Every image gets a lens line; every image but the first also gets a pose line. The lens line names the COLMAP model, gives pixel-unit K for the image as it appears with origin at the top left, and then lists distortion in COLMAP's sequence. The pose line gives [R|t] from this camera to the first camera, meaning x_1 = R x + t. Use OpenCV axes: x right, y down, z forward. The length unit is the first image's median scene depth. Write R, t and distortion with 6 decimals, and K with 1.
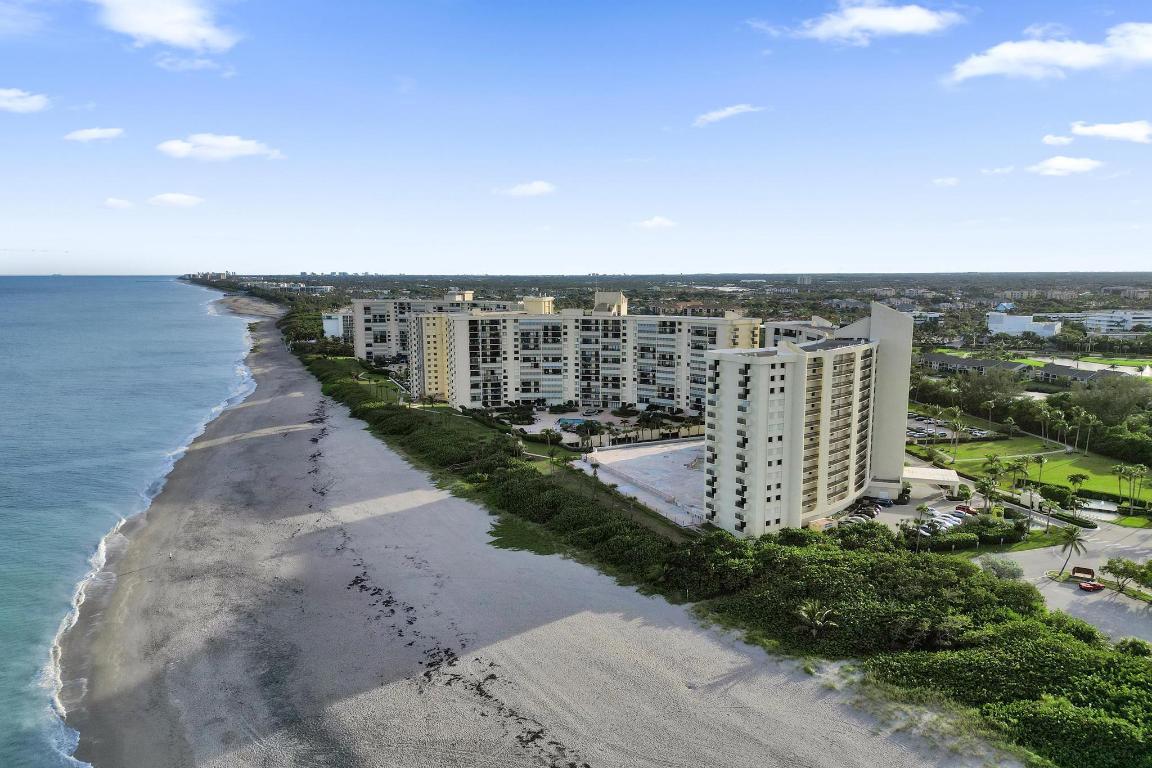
lens RADIAL K [[775.2, 0, 576.0], [0, 775.2, 384.0], [0, 0, 1]] dist [0.000806, -0.000456]
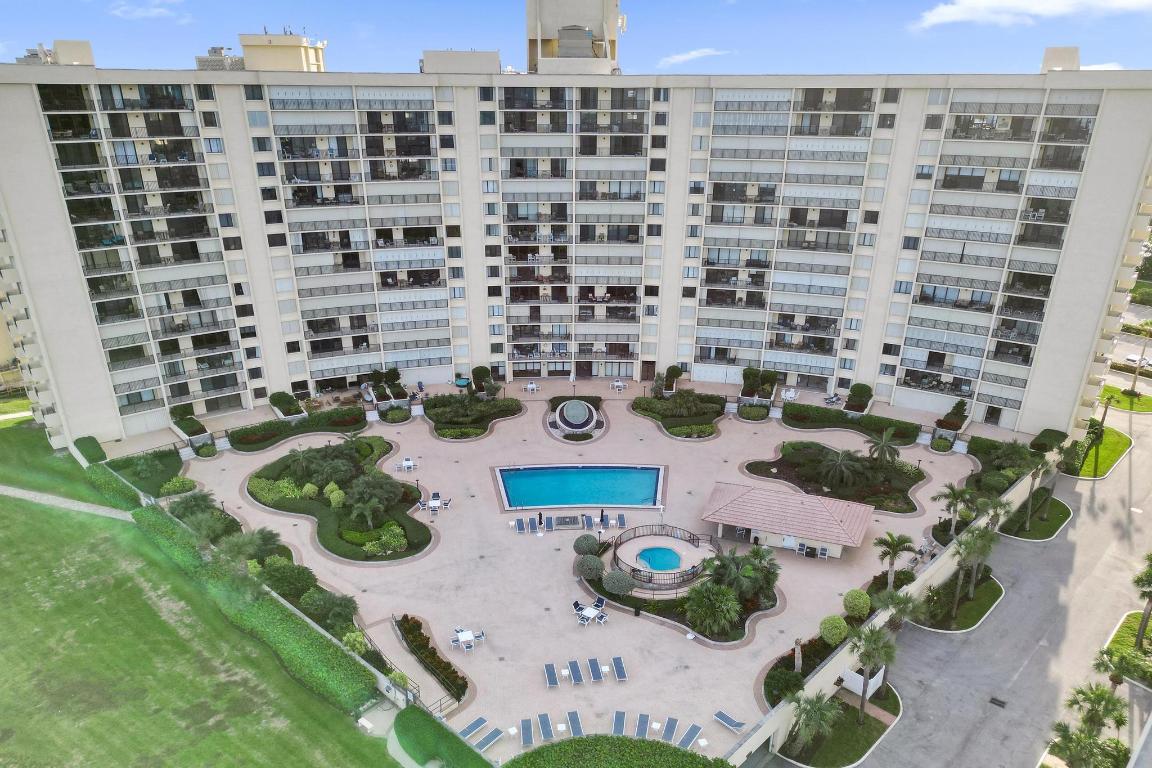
lens RADIAL K [[766.6, 0, 580.1], [0, 766.6, 432.0], [0, 0, 1]] dist [0.008573, -0.001074]
pose [[0.931972, -0.137965, 0.335252, -0.077825], [0.039641, 0.957993, 0.284040, -0.041187], [-0.360356, -0.251427, 0.898292, 0.702004]]
